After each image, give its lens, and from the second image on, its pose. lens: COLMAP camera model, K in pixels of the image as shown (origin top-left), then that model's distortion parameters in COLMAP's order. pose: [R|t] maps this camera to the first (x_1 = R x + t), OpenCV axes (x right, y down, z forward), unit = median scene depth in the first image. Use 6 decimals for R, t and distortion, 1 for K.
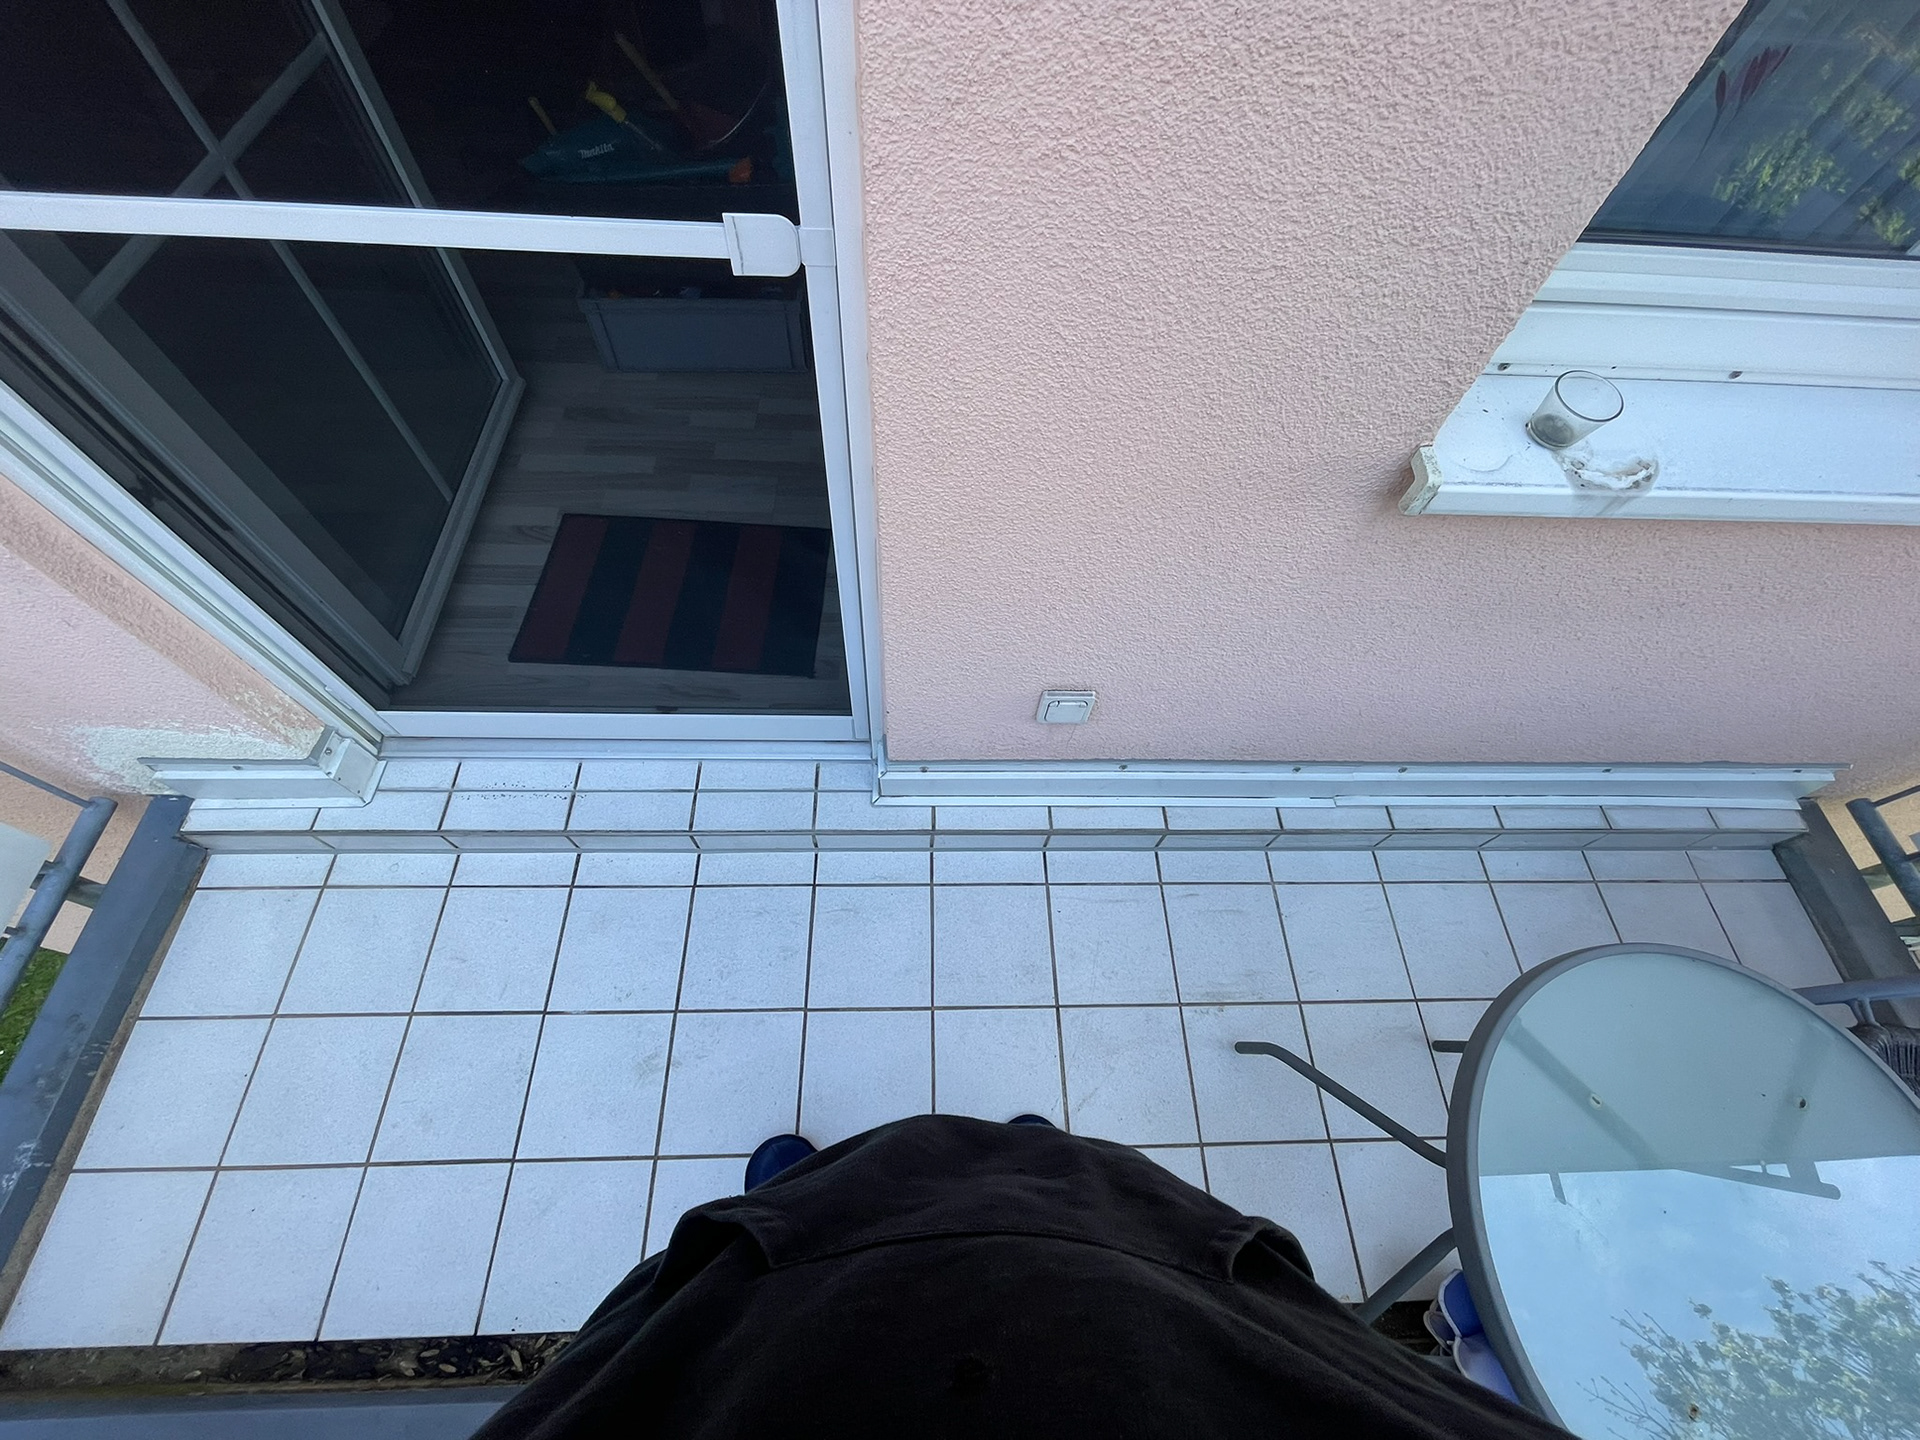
lens RADIAL K [[782.9, 0, 960.0], [0, 782.9, 720.0], [0, 0, 1]] dist [0.001036, 0.000449]
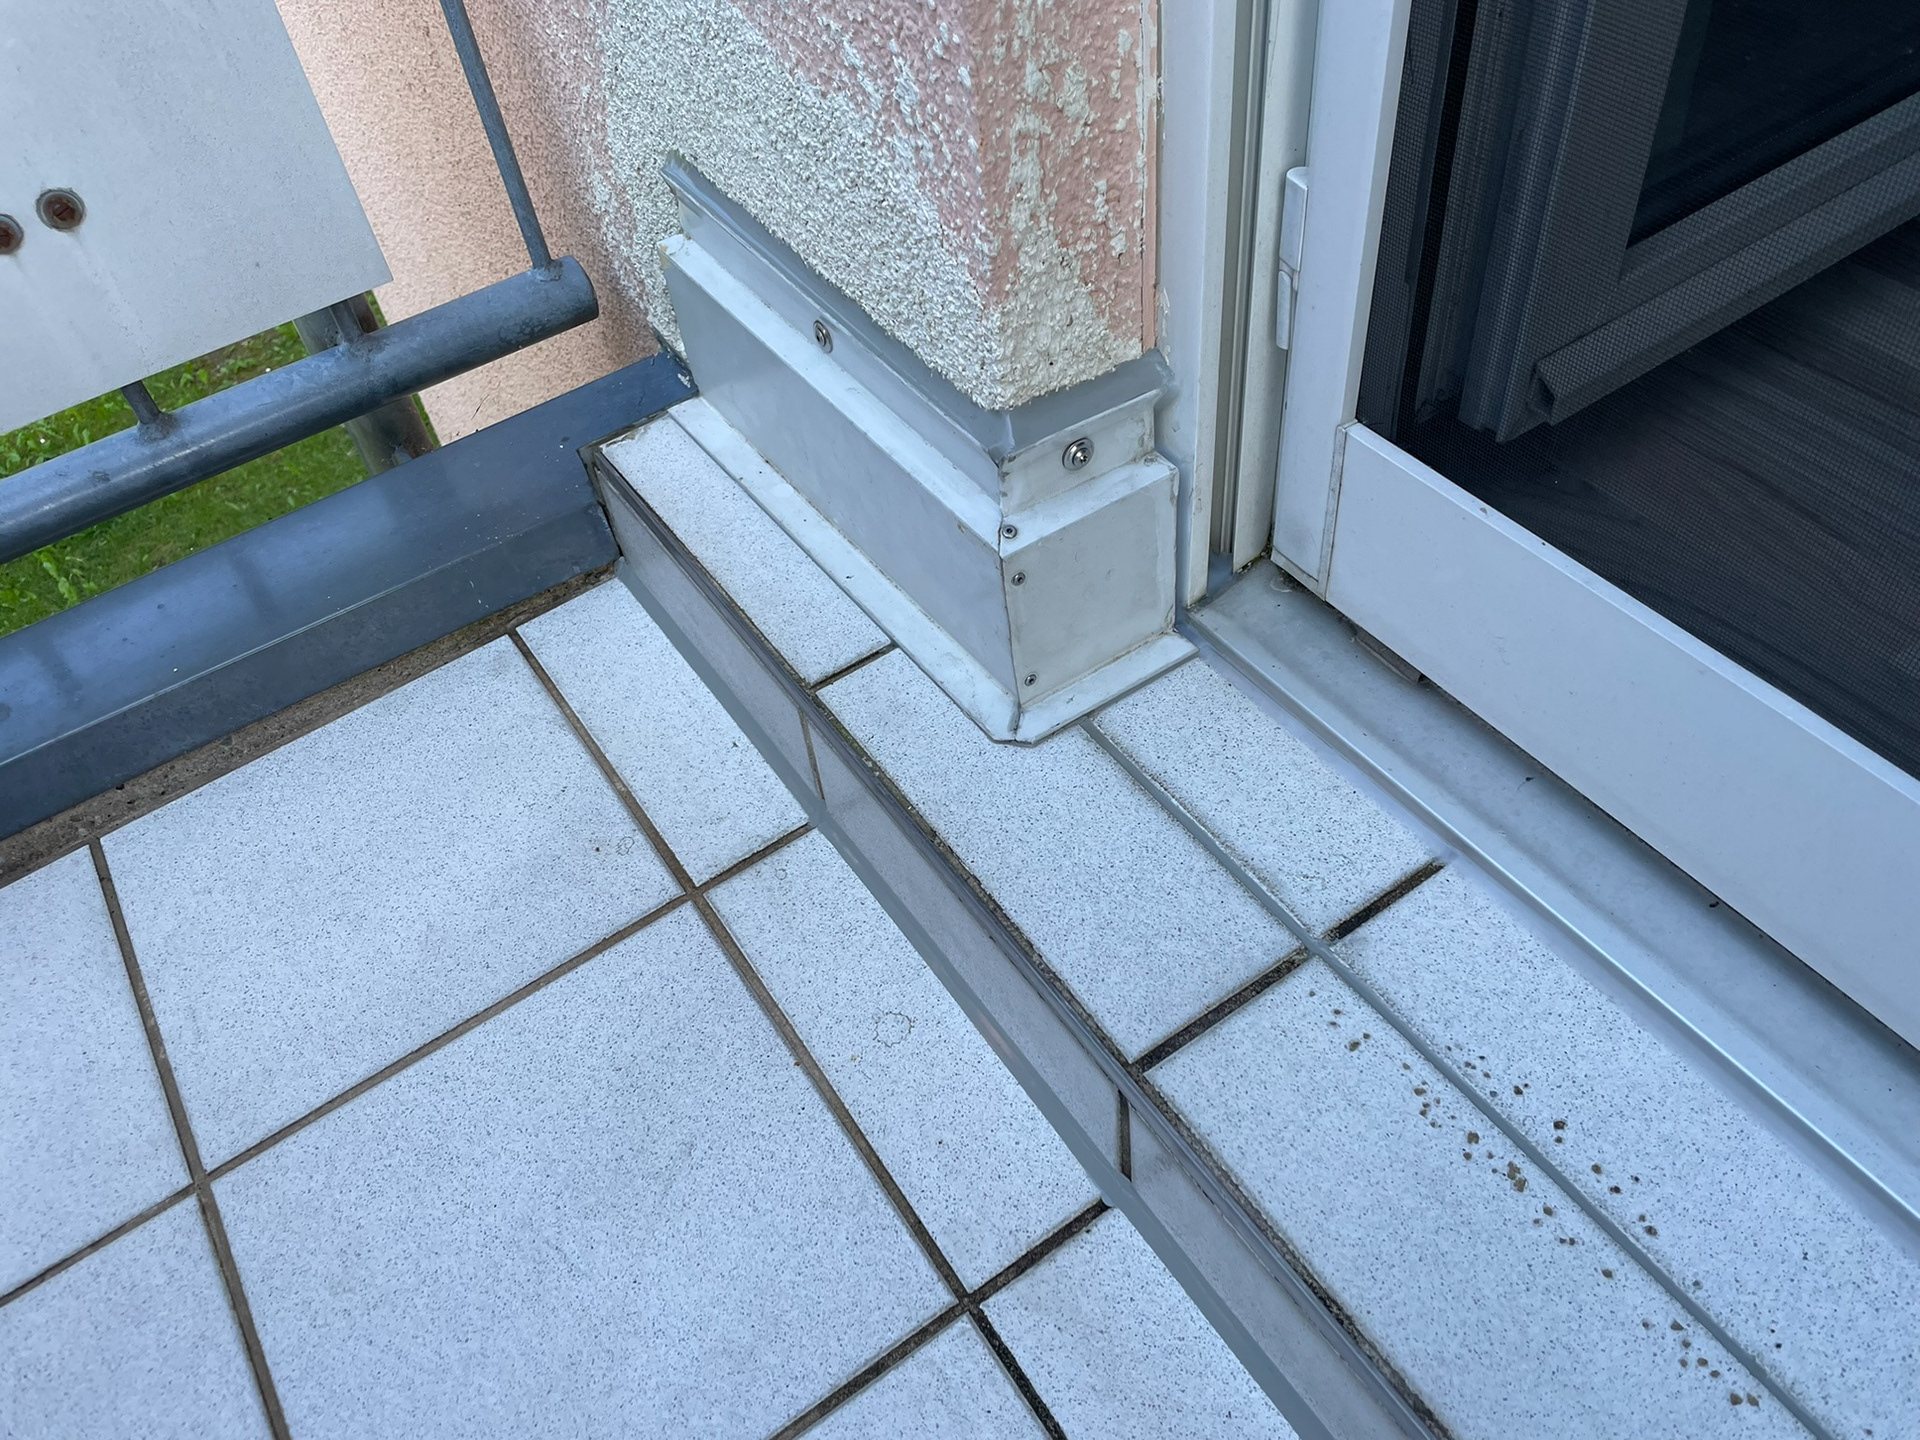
lens RADIAL K [[1454.3, 0, 960.0], [0, 1454.3, 720.0], [0, 0, 1]] dist [0.002866, 0.000966]
pose [[0.528215, 0.553713, -0.643732, -0.507506], [-0.661583, 0.743603, 0.096756, 0.073870], [0.532257, 0.374774, 0.759109, 0.681933]]
